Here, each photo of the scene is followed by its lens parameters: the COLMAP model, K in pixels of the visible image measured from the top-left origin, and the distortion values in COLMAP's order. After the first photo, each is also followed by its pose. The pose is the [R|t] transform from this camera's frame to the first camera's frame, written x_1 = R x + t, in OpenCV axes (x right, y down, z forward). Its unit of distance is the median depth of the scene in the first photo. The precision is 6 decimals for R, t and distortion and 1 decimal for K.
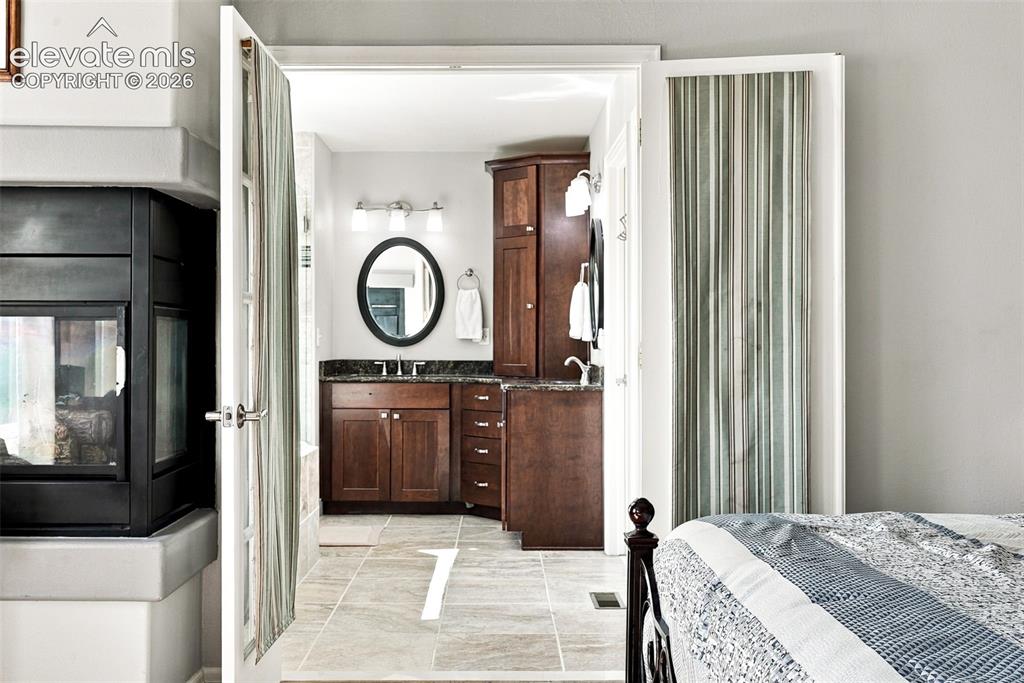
lens RADIAL K [[1058.7, 0, 509.4], [0, 1058.7, 335.8], [0, 0, 1]] dist [-0.023583, 0.000000]
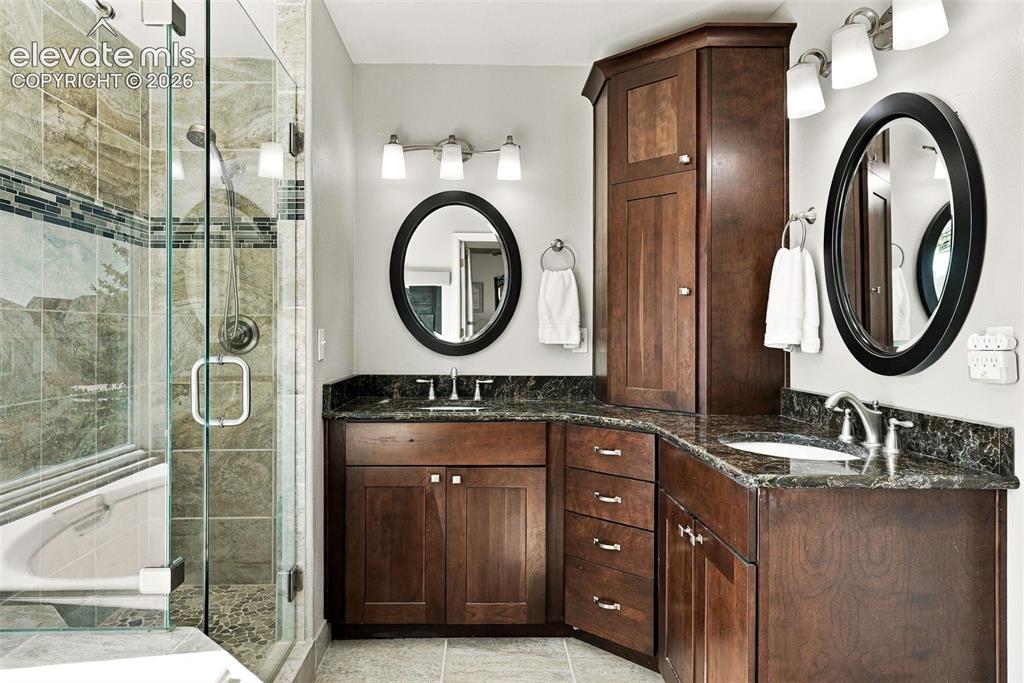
lens RADIAL K [[626.8, 0, 502.2], [0, 626.8, 329.1], [0, 0, 1]] dist [-0.001274, 0.001205]
pose [[0.999715, 0.000453, 0.023888, -0.088744], [-0.000423, 0.999999, -0.001276, -0.006547], [-0.023888, 0.001265, 0.999714, 0.648187]]
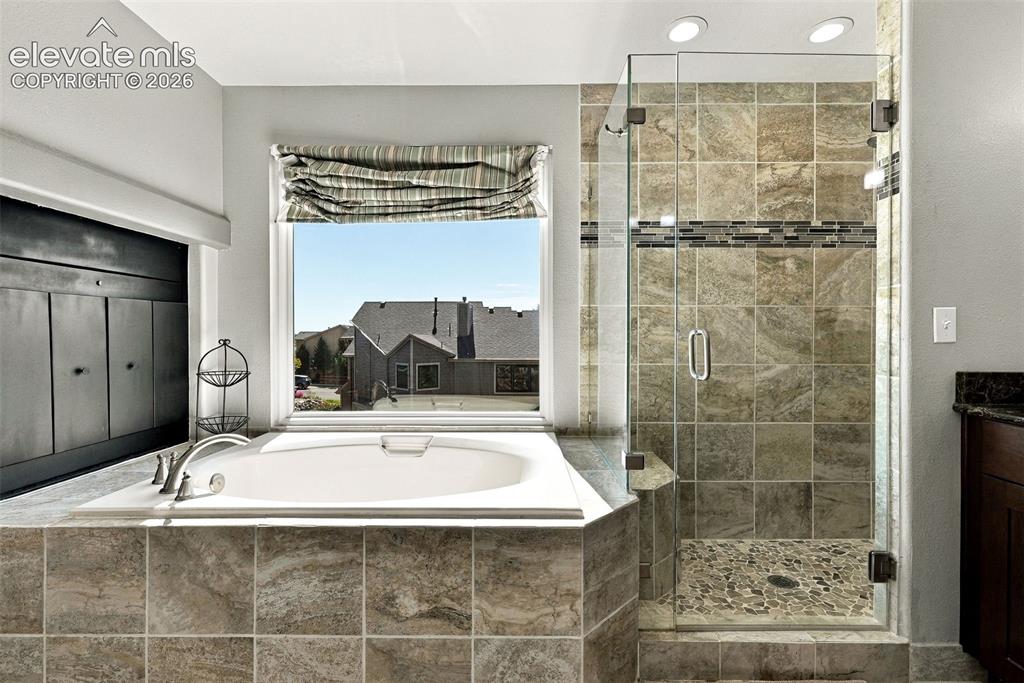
lens RADIAL K [[454.8, 0, 514.8], [0, 454.8, 337.4], [0, 0, 1]] dist [0.008041, -0.001281]
pose [[-0.013031, 0.005296, -0.999901, 0.041956], [0.001778, 0.999985, 0.005273, 0.005771], [0.999914, -0.001709, -0.013041, 0.787038]]
